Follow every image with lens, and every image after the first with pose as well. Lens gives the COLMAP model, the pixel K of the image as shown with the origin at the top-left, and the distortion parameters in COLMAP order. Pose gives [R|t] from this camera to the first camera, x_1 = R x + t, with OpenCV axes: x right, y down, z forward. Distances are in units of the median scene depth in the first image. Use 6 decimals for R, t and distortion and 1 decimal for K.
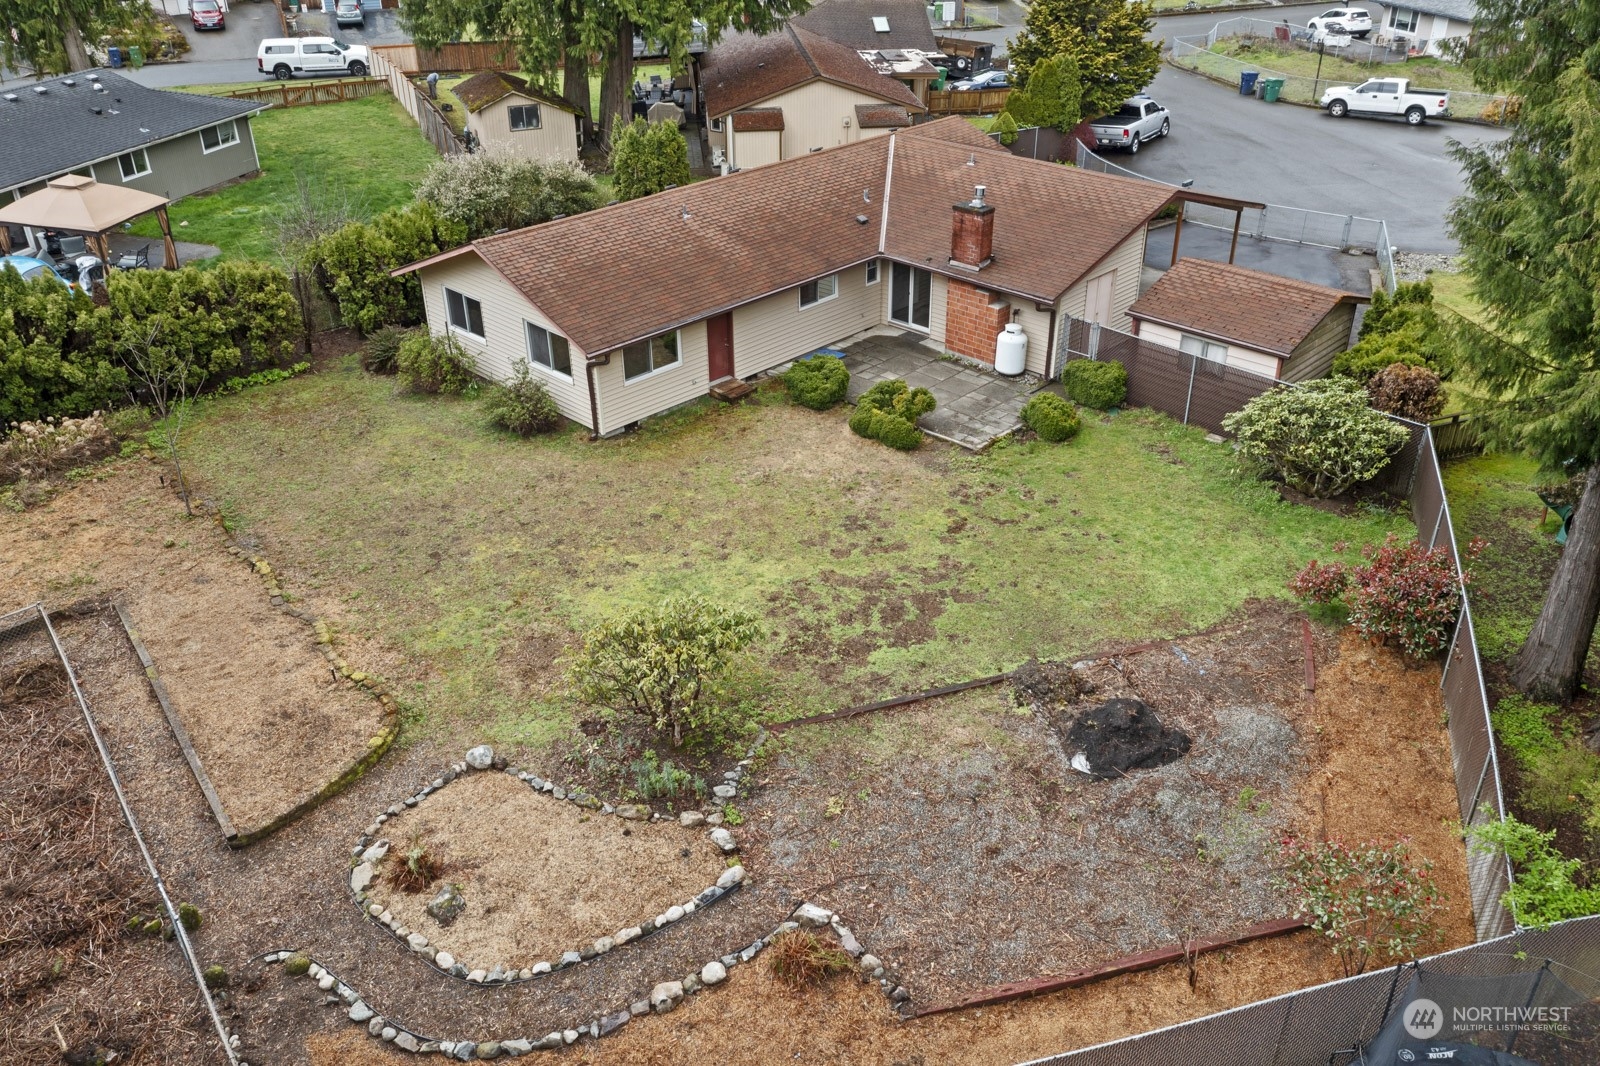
lens RADIAL K [[1271.5, 0, 800.8], [0, 1271.5, 506.8], [0, 0, 1]] dist [-0.007991, -0.008827]
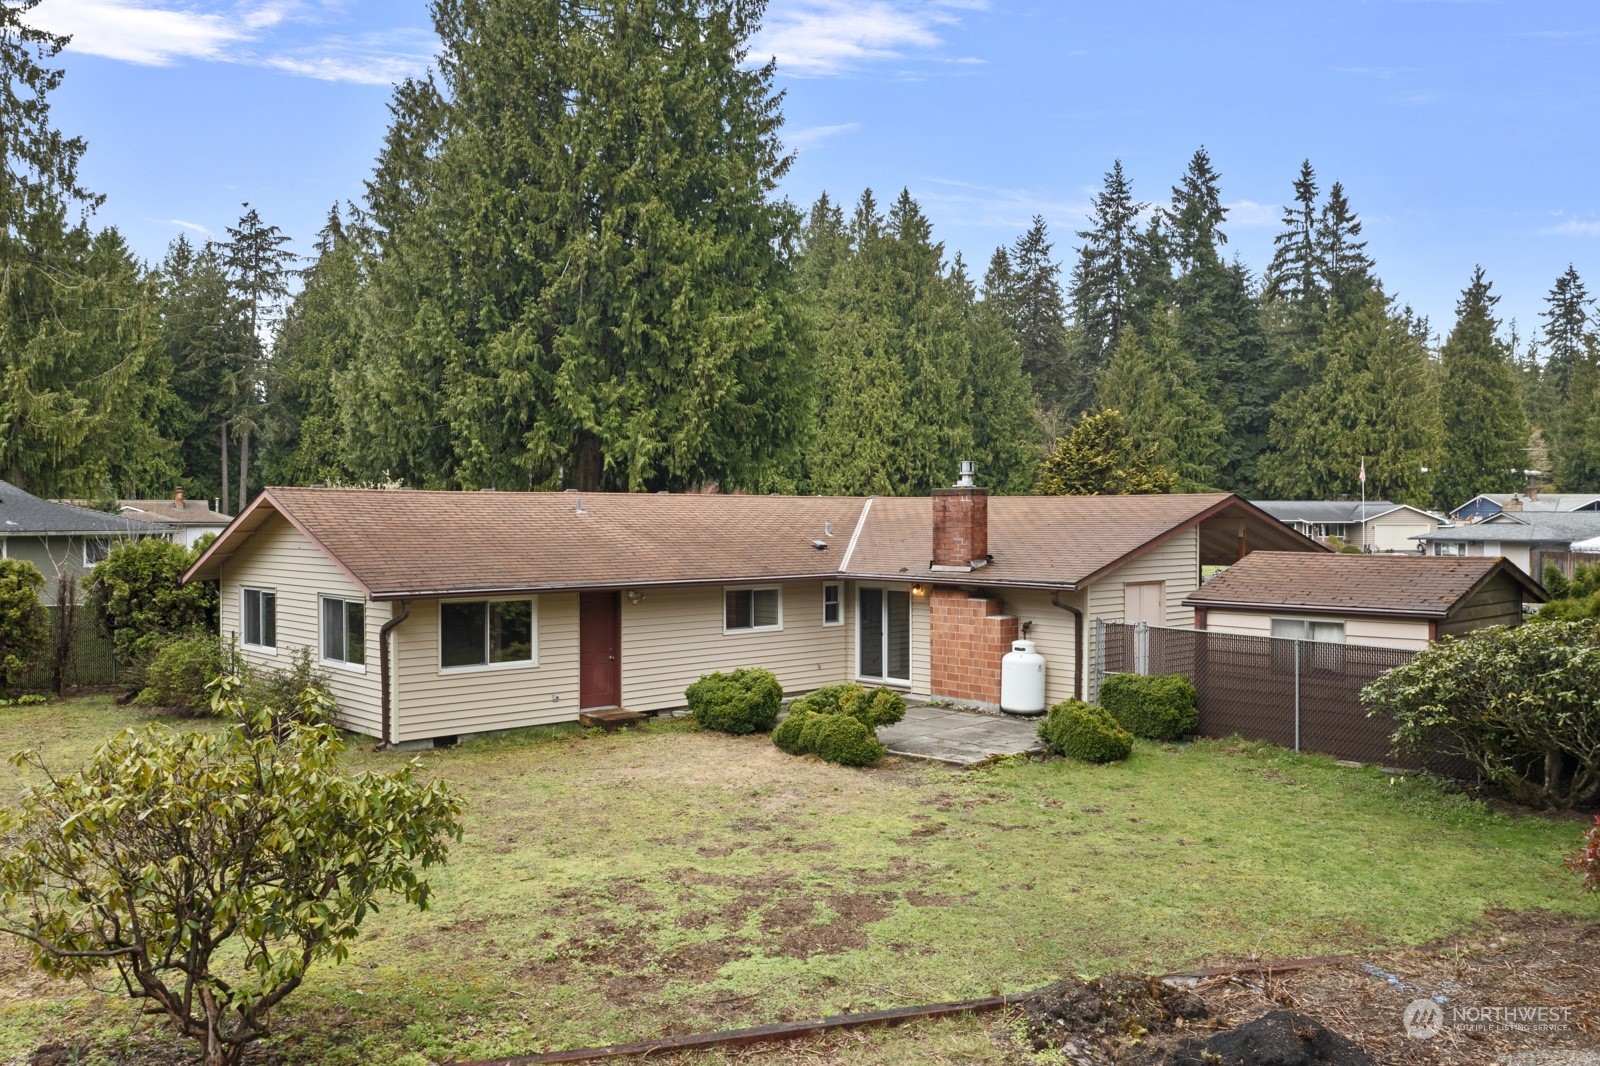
lens RADIAL K [[1271.5, 0, 793.0], [0, 1271.5, 518.6], [0, 0, 1]] dist [-0.007991, -0.008827]
pose [[0.999014, 0.008827, -0.043510, 0.085812], [-0.028947, 0.872574, -0.487623, 0.174029], [0.033662, 0.488402, 0.871969, 0.430253]]
